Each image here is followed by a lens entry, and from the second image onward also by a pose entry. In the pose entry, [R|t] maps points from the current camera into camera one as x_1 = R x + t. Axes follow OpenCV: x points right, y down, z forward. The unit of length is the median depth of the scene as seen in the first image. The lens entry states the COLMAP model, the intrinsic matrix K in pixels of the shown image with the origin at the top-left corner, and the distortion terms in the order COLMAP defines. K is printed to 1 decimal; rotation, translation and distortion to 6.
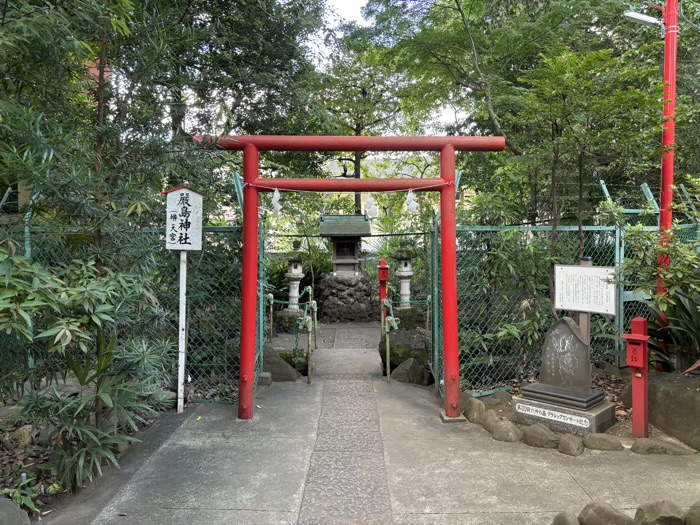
lens RADIAL K [[526.6, 0, 353.5], [0, 526.6, 257.9], [0, 0, 1]] dist [0.027450, -0.011998]
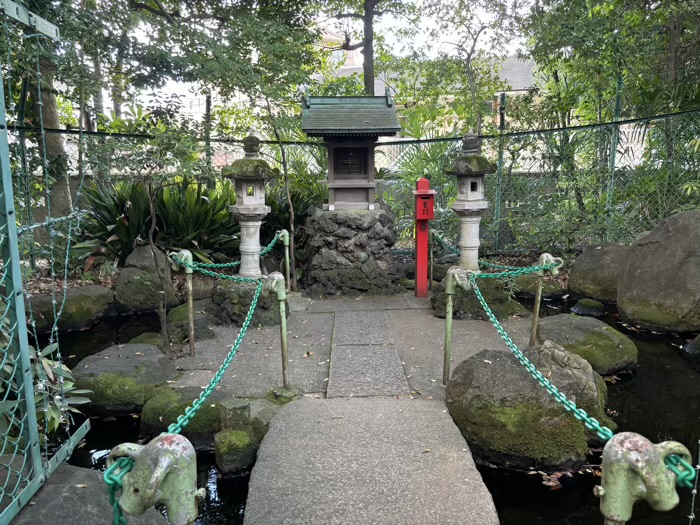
lens RADIAL K [[526.6, 0, 355.4], [0, 526.6, 265.4], [0, 0, 1]] dist [0.027450, -0.011998]
pose [[0.999982, -0.004652, 0.003888, -0.014288], [0.004086, 0.990889, 0.134622, 0.018518], [-0.004479, -0.134603, 0.990889, 0.498273]]
